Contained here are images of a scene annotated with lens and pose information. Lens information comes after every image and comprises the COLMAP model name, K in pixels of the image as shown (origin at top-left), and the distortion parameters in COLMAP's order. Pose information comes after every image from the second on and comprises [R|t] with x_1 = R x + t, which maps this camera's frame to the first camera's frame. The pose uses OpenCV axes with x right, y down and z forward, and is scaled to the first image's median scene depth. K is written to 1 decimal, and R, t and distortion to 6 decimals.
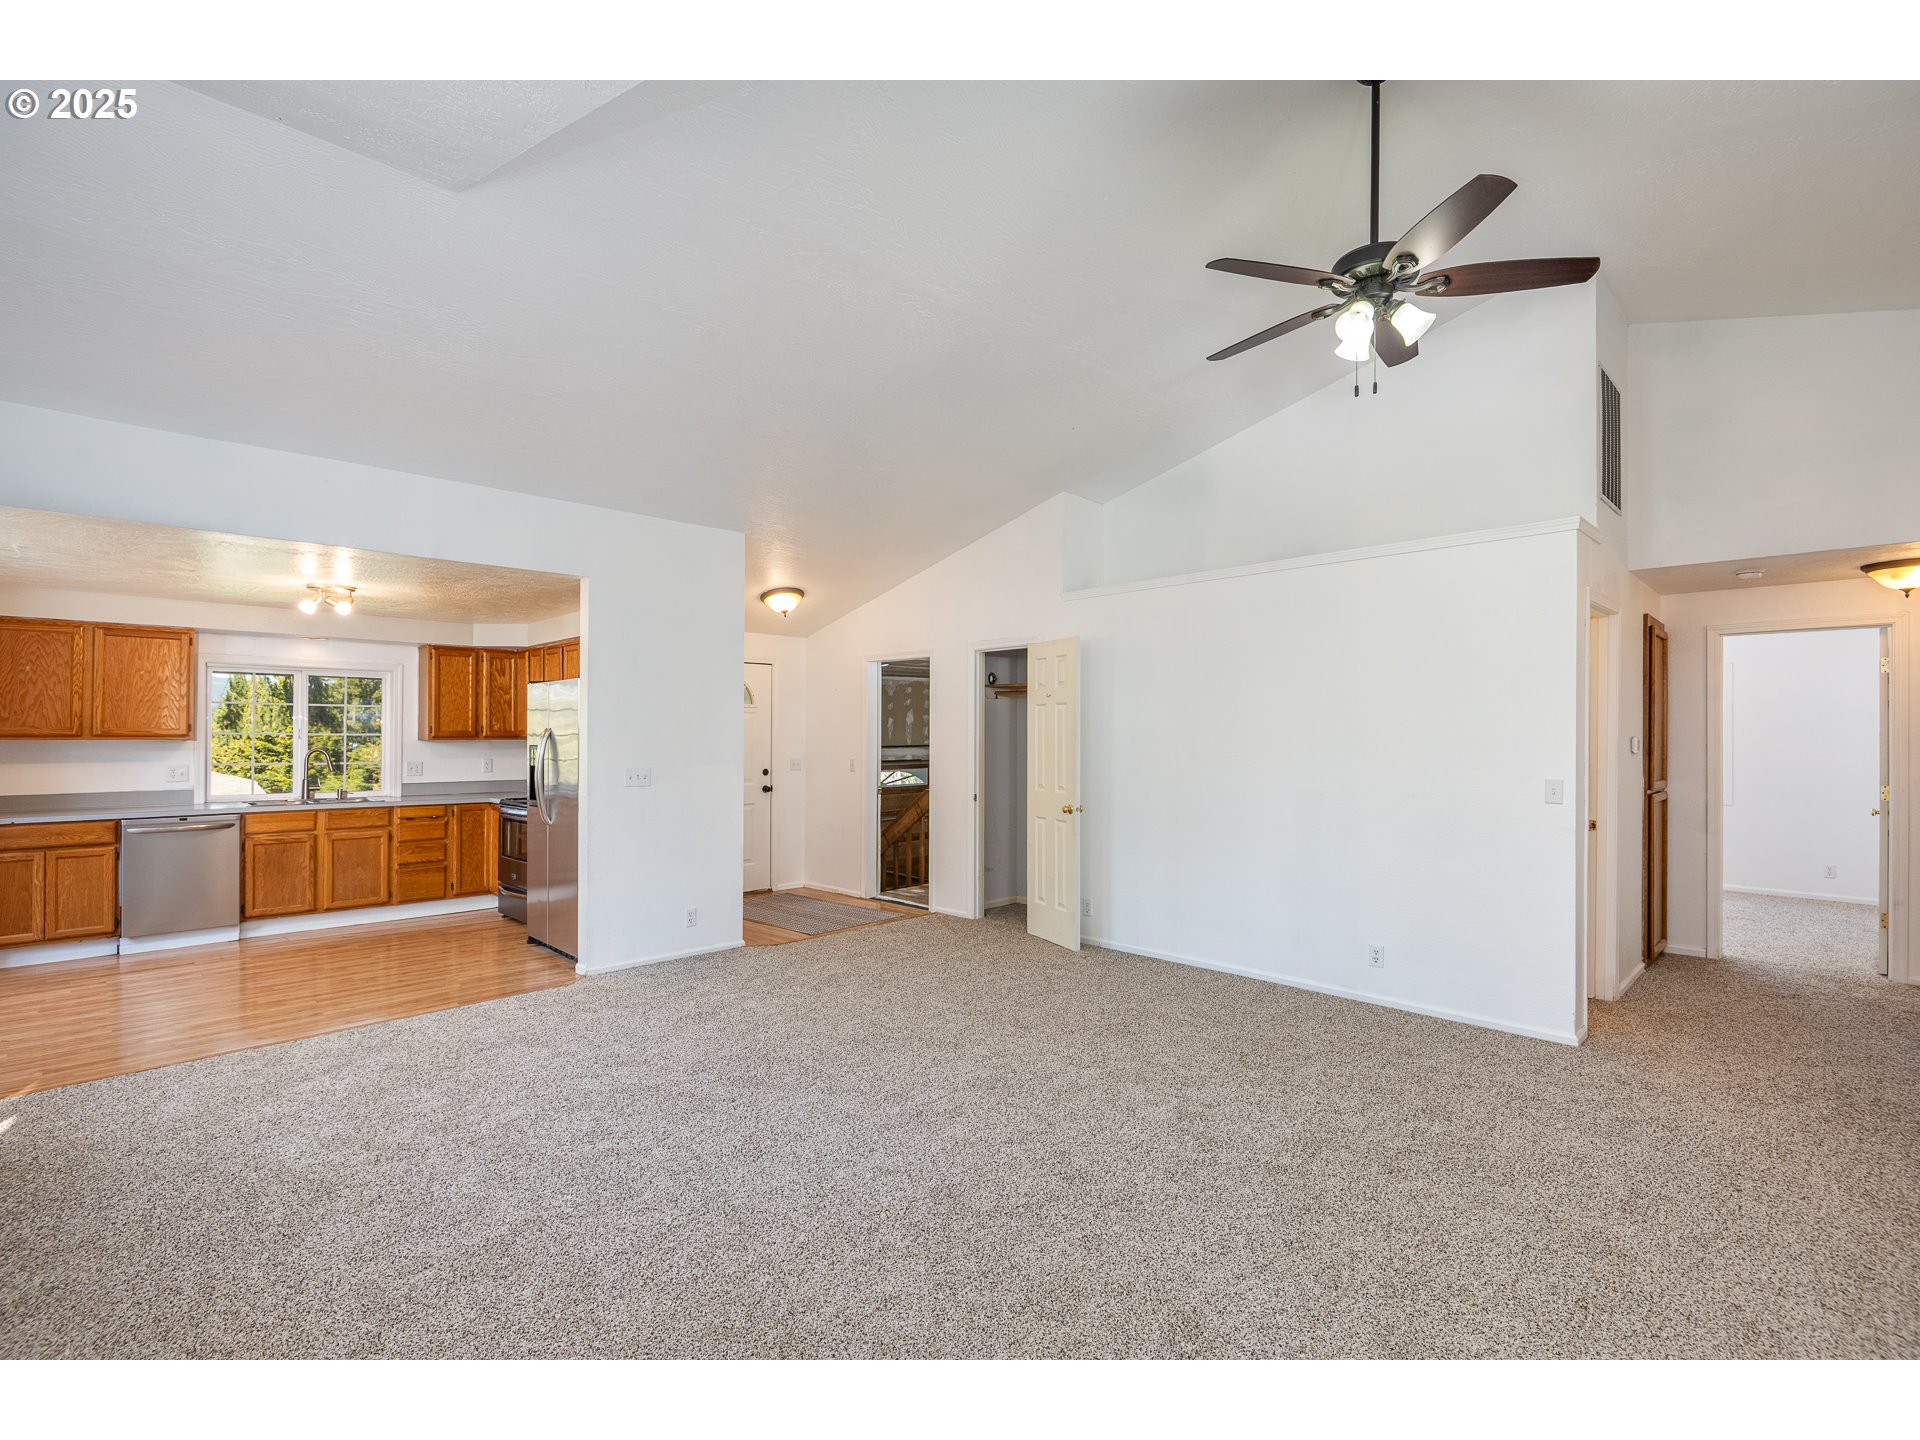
lens RADIAL K [[881.3, 0, 941.9], [0, 881.3, 726.8], [0, 0, 1]] dist [-0.007893, -0.001221]
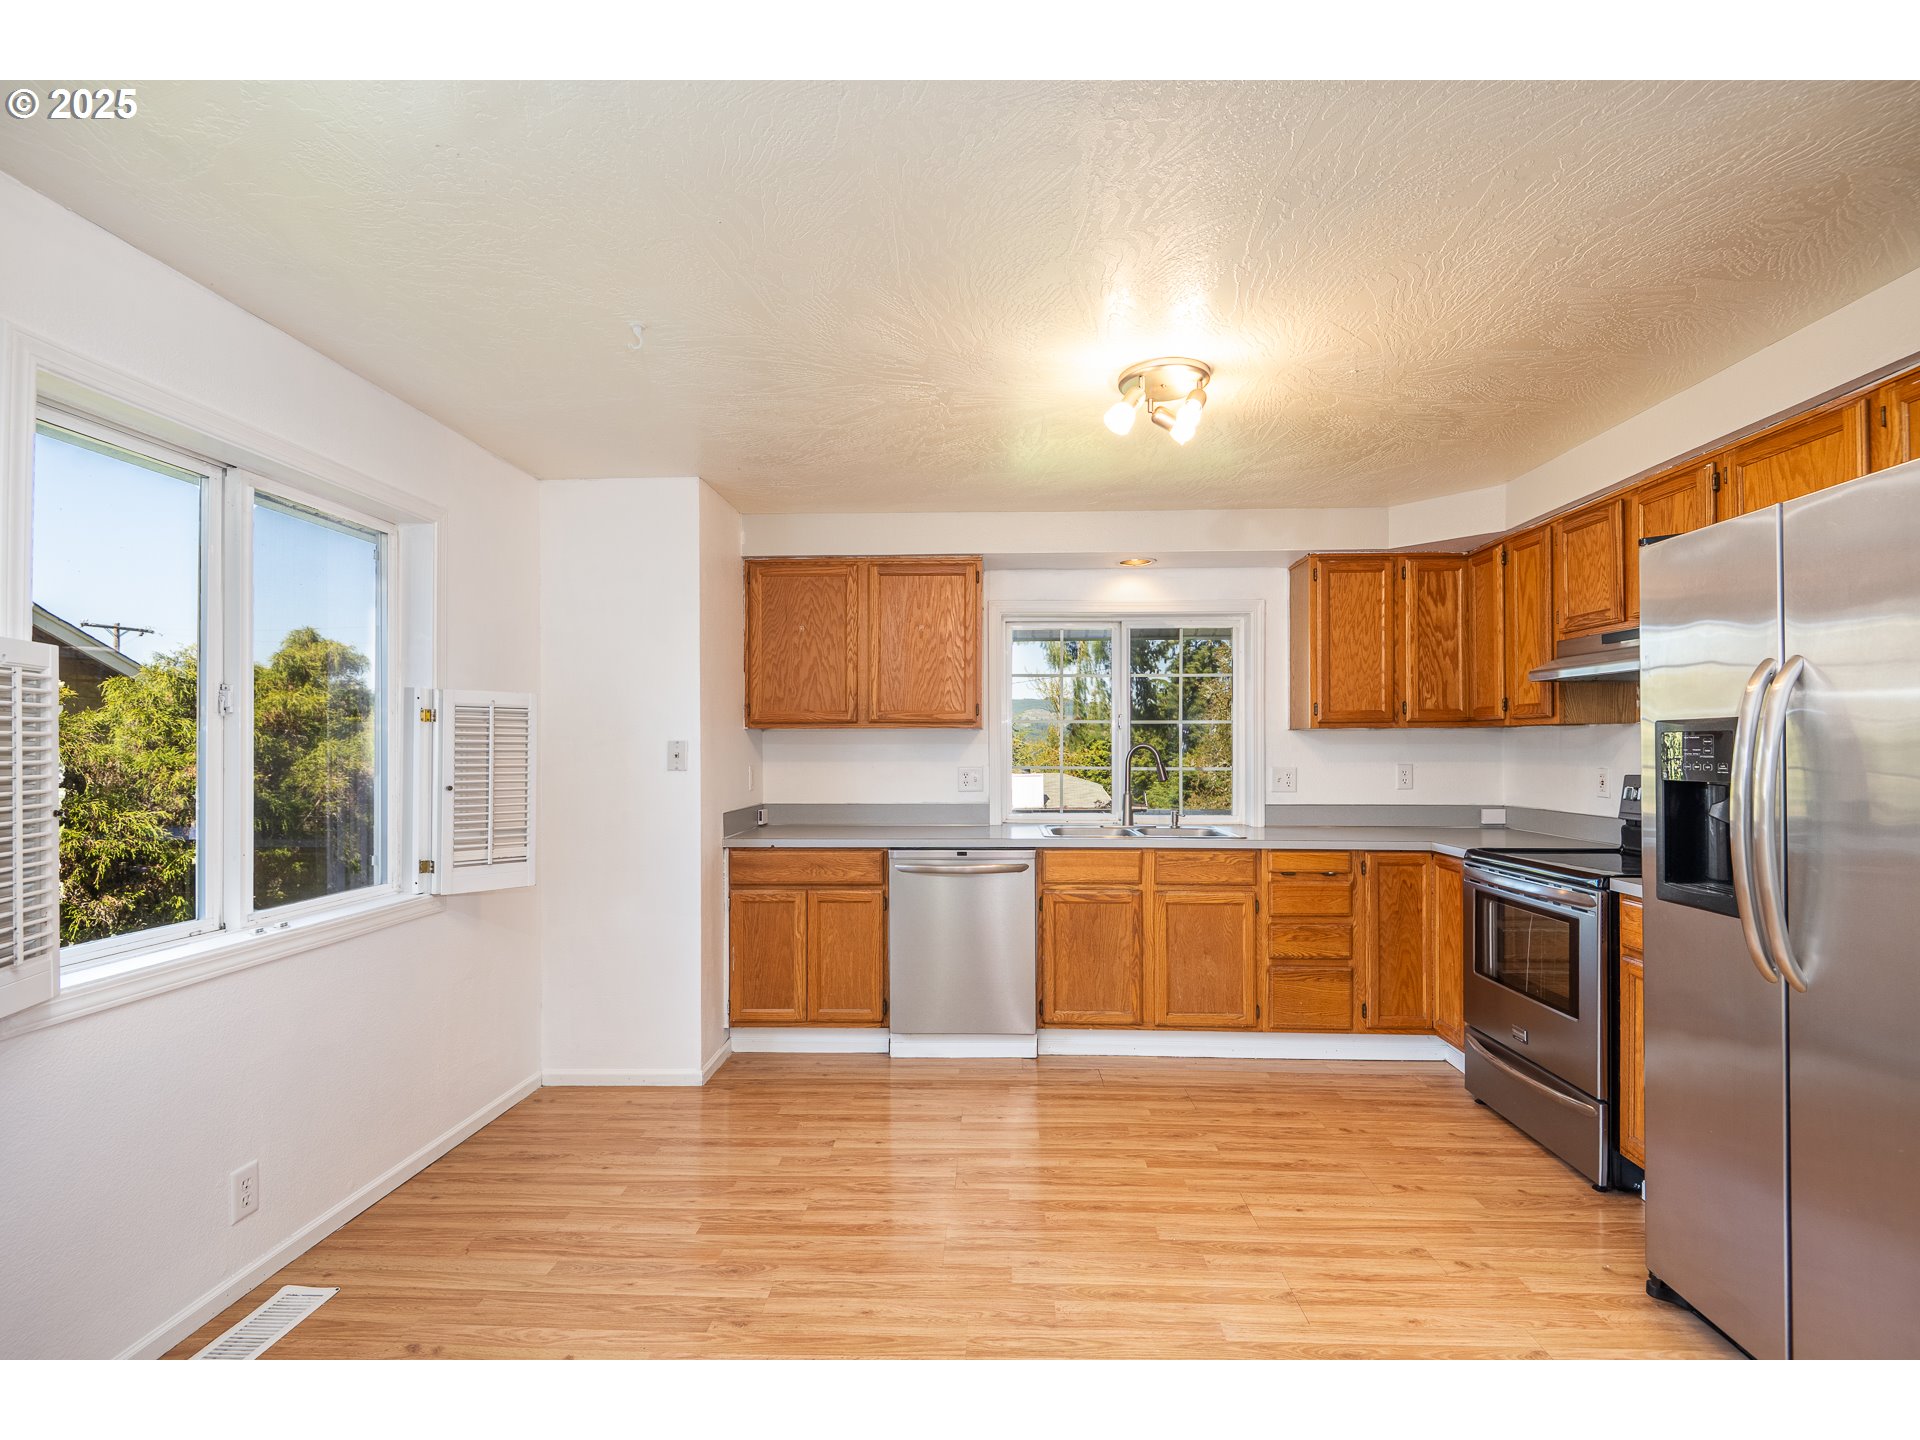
lens RADIAL K [[881.3, 0, 970.8], [0, 881.3, 737.5], [0, 0, 1]] dist [-0.007893, -0.001221]
pose [[0.685506, -0.010607, -0.727990, -0.375286], [0.009869, 0.999937, -0.005276, 0.024436], [0.728000, -0.003568, 0.685568, 0.531729]]
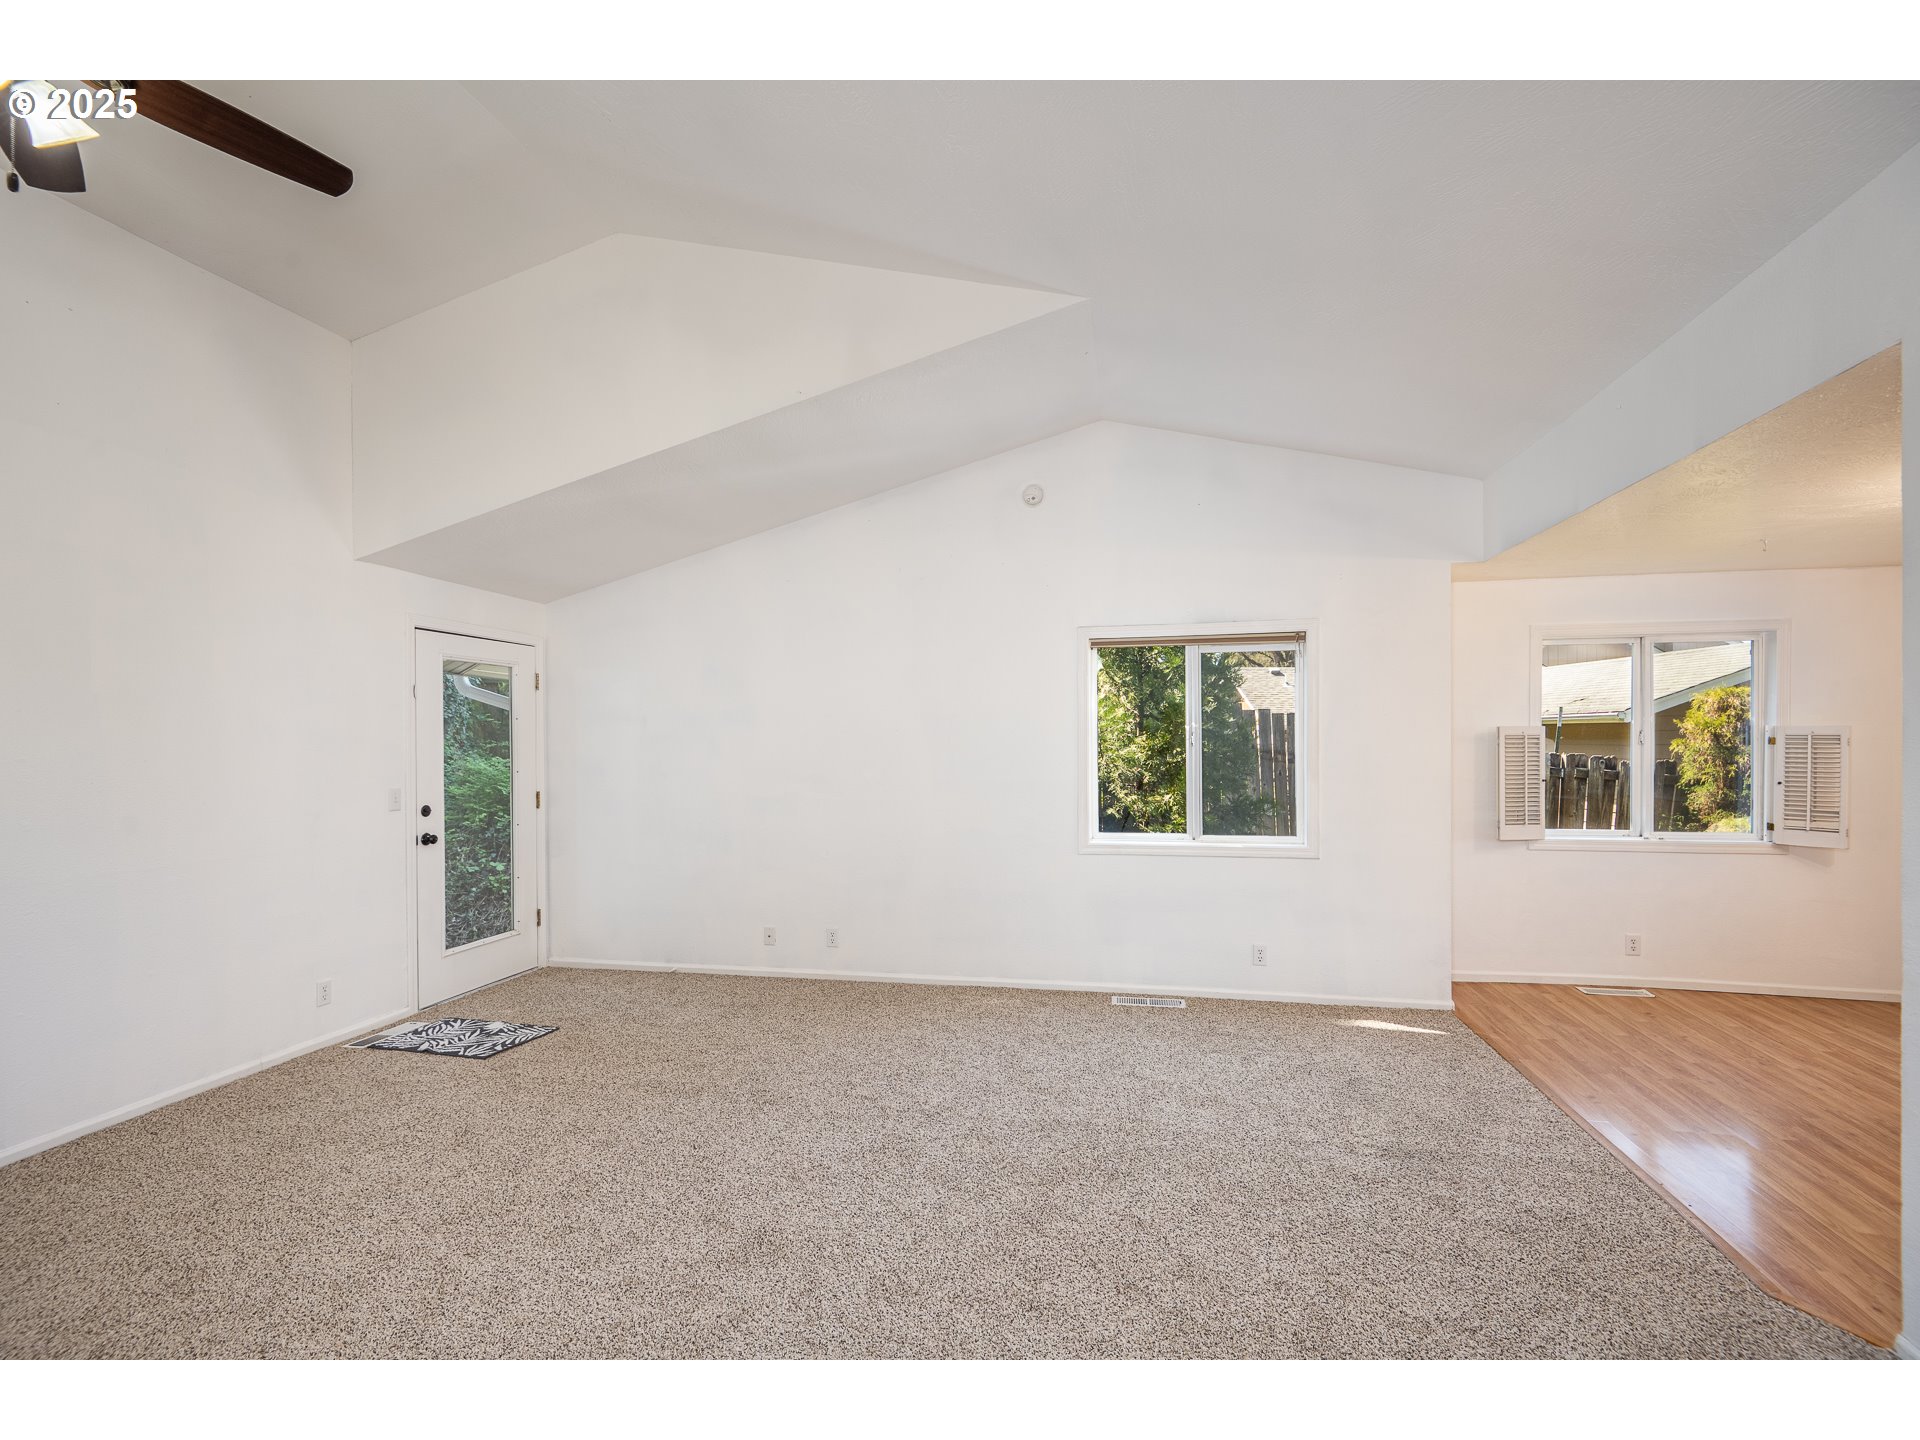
lens RADIAL K [[881.3, 0, 945.6], [0, 881.3, 728.7], [0, 0, 1]] dist [-0.007893, -0.001221]
pose [[-0.843809, 0.005542, -0.536614, 0.147582], [0.010722, 0.999921, -0.006534, -0.005328], [0.536536, -0.011267, -0.843802, 0.897591]]
